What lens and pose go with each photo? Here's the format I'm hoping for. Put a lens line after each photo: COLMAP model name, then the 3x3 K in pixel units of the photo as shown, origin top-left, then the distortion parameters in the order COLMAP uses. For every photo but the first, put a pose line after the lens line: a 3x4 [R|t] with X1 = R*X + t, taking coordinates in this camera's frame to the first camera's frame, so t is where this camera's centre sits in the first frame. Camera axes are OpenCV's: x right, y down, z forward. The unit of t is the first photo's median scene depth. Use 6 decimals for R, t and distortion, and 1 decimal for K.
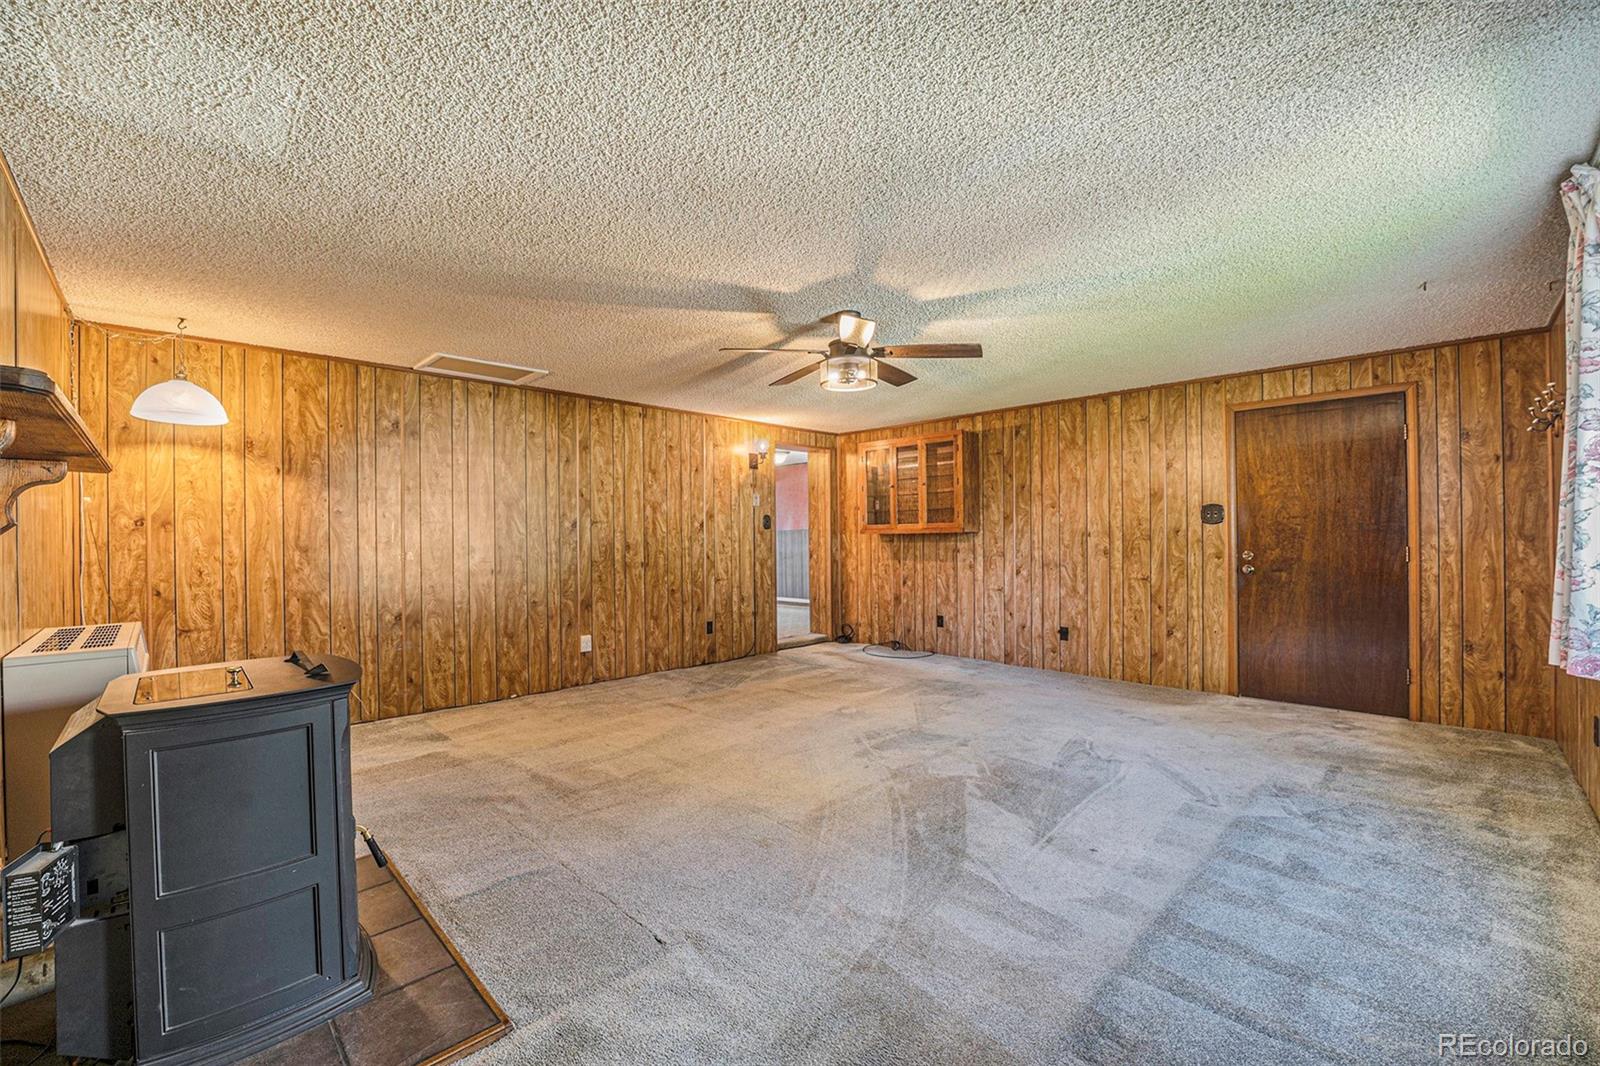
lens RADIAL K [[661.3, 0, 814.2], [0, 661.3, 539.9], [0, 0, 1]] dist [-0.008776, -0.000123]
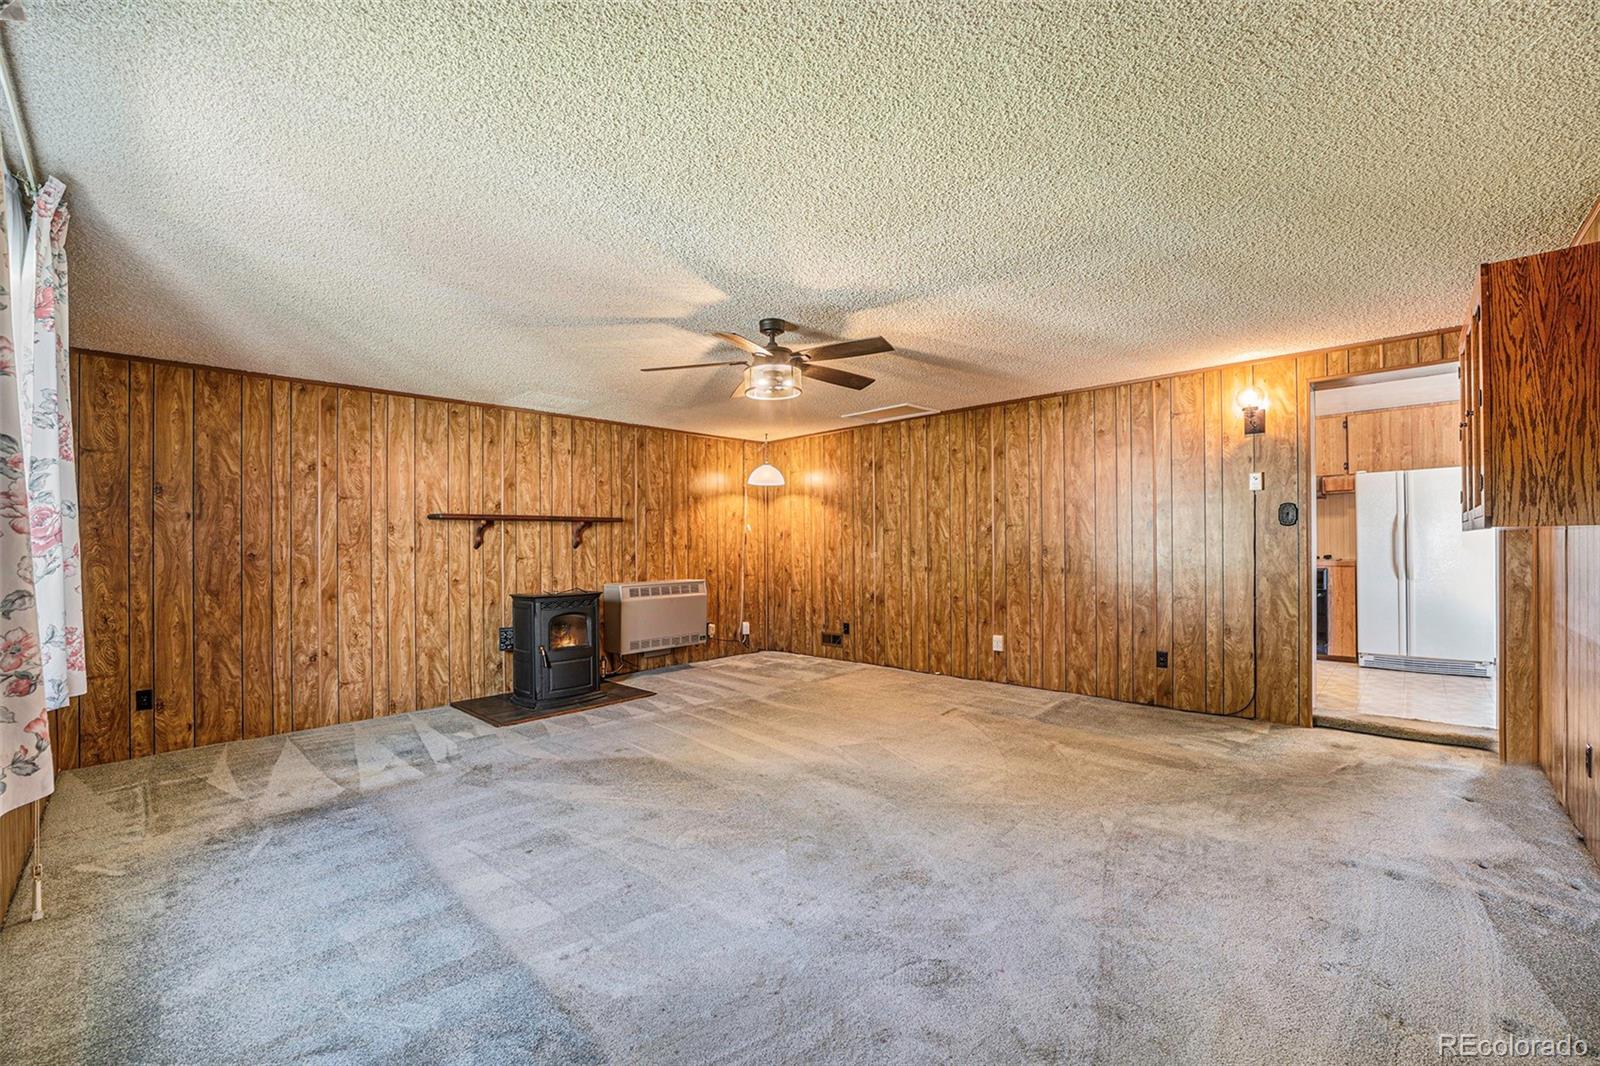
lens RADIAL K [[661.3, 0, 814.1], [0, 661.3, 535.7], [0, 0, 1]] dist [-0.008776, -0.000123]
pose [[0.039530, 0.002594, -0.999215, 0.677137], [0.012072, 0.999922, 0.003073, -0.018342], [0.999145, -0.012184, 0.039496, 0.673644]]
